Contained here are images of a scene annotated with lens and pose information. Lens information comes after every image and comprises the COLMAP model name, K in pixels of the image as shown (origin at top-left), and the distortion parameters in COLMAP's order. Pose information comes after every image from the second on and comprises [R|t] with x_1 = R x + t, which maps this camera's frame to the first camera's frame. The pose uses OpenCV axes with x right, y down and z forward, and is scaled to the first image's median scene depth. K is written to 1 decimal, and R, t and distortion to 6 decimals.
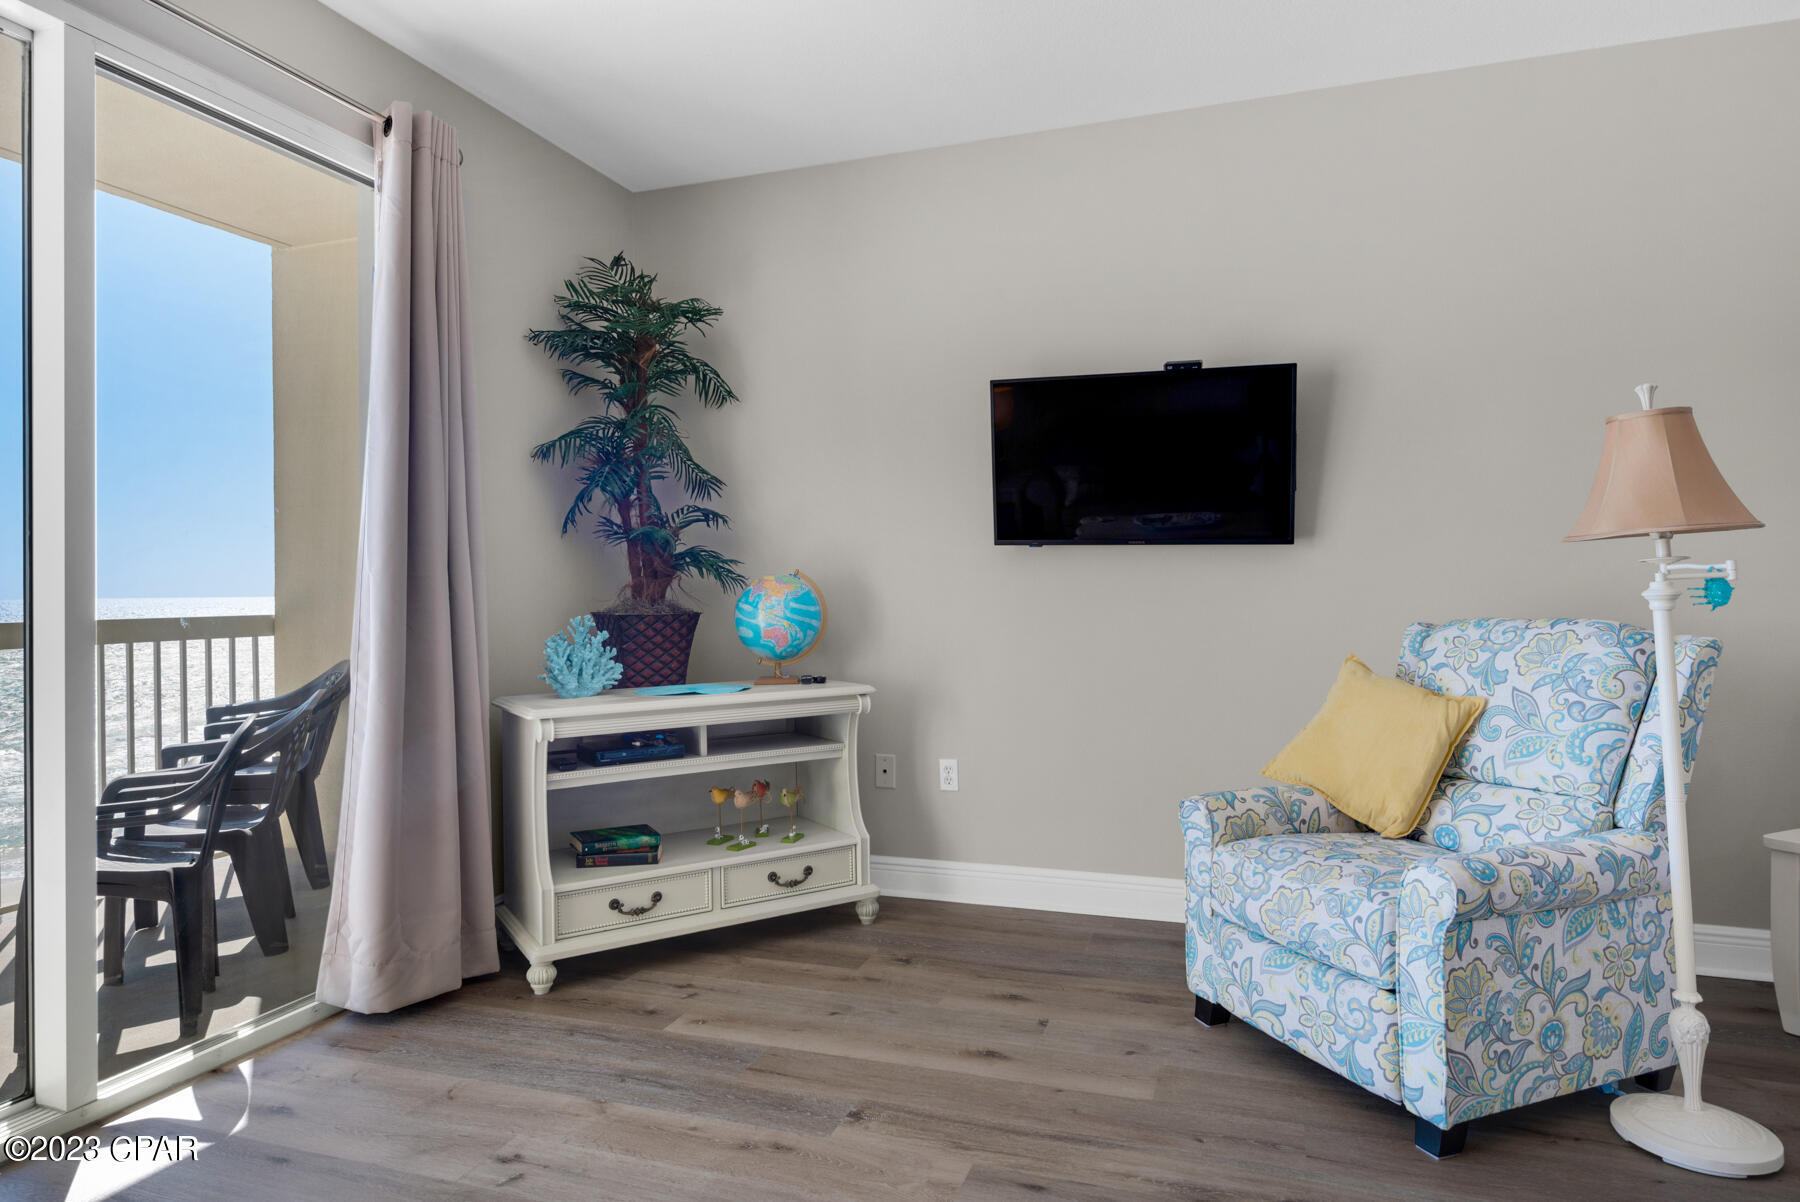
lens RADIAL K [[1065.4, 0, 901.3], [0, 1065.4, 577.6], [0, 0, 1]] dist [0.033118, -0.021958]
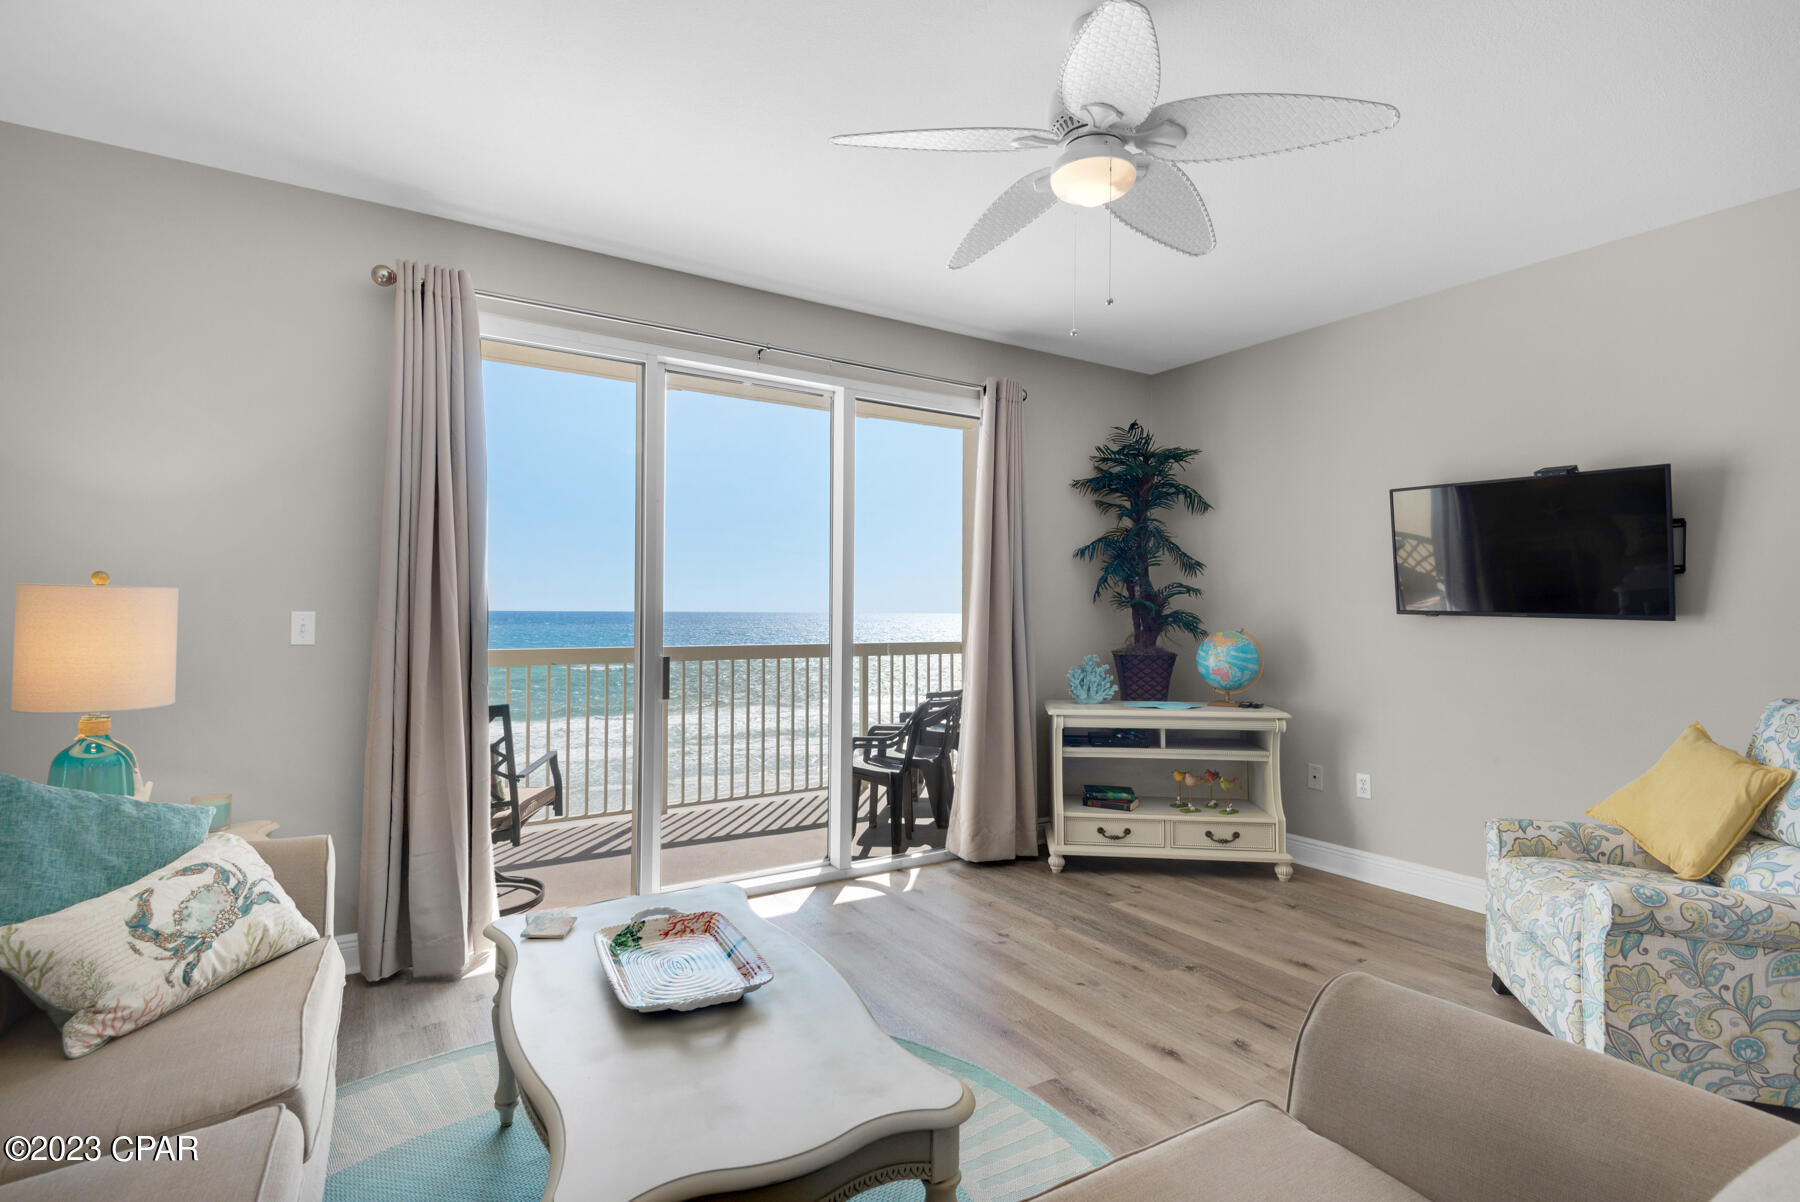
lens RADIAL K [[876.6, 0, 900.2], [0, 876.6, 588.8], [0, 0, 1]] dist [-0.000671, -0.001160]
pose [[0.784056, 0.001131, -0.620688, 0.338053], [-0.010145, 0.999888, -0.010994, -0.052839], [0.620607, 0.014917, 0.783980, -0.270759]]
